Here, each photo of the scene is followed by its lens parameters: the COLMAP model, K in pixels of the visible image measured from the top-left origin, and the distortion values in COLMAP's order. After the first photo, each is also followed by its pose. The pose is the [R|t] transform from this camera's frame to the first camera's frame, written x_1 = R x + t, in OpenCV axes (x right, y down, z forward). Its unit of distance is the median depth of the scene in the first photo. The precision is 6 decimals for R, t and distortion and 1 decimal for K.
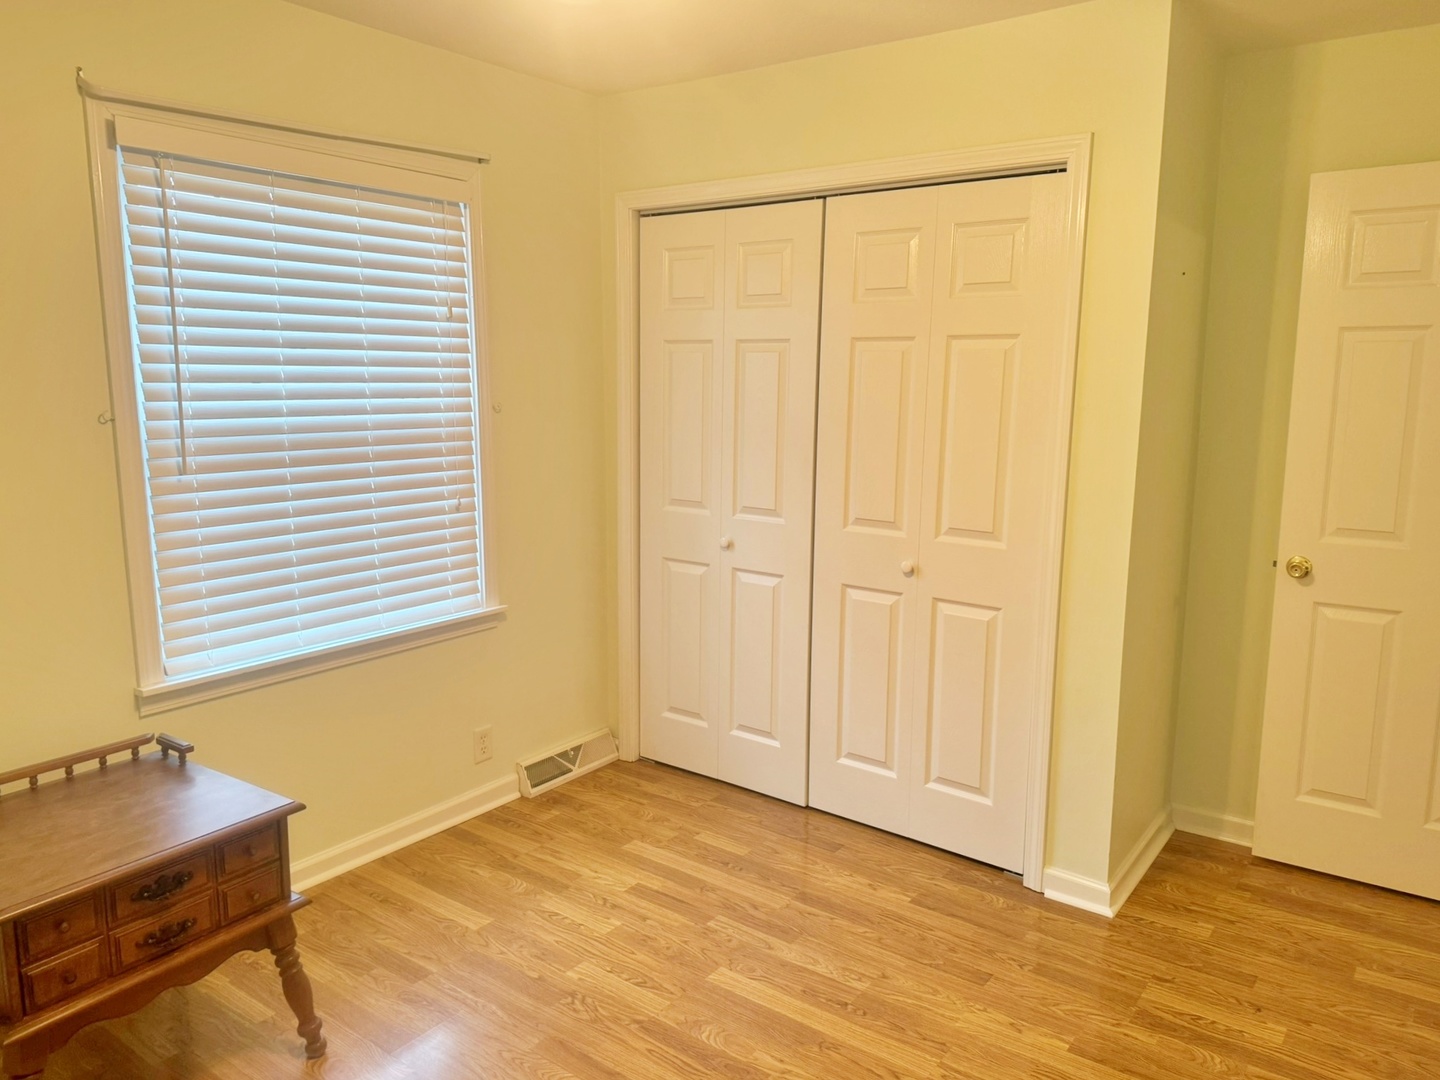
lens RADIAL K [[1037.8, 0, 720.0], [0, 1037.8, 540.0], [0, 0, 1]] dist [-0.006377, -0.009141]
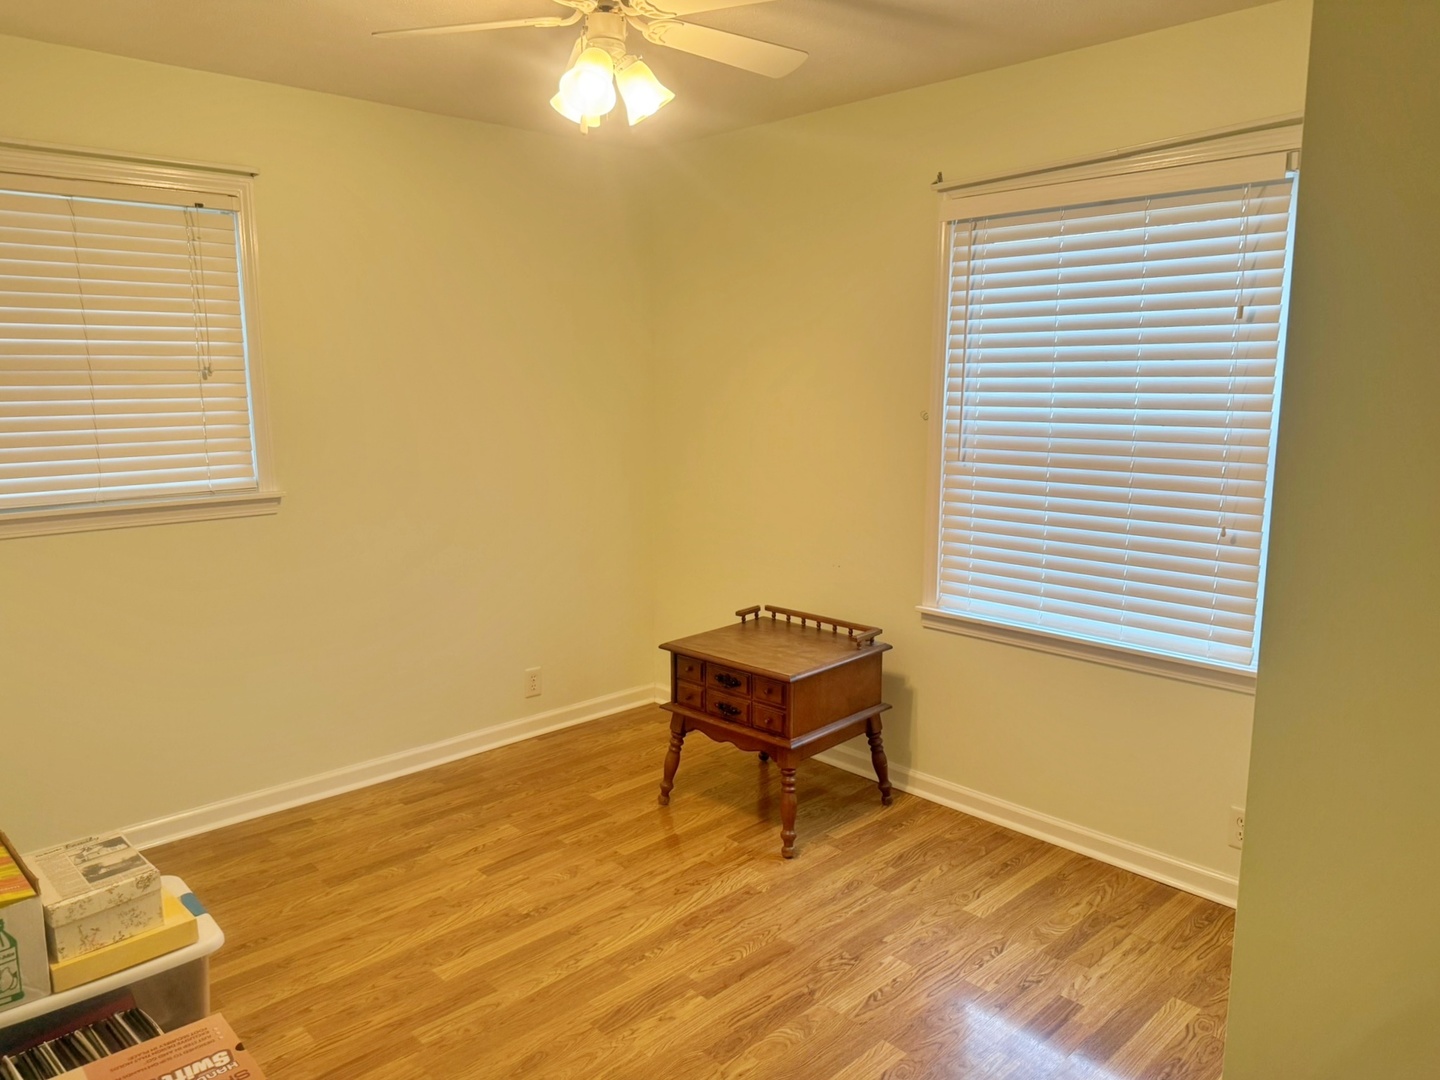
lens RADIAL K [[1028.8, 0, 721.8], [0, 1028.8, 544.3], [0, 0, 1]] dist [0.100945, -0.171125]
pose [[-0.182390, 0.152265, -0.971365, 0.839289], [-0.152542, 0.971592, 0.180942, -0.151207], [0.971321, 0.181176, -0.153982, 0.914318]]
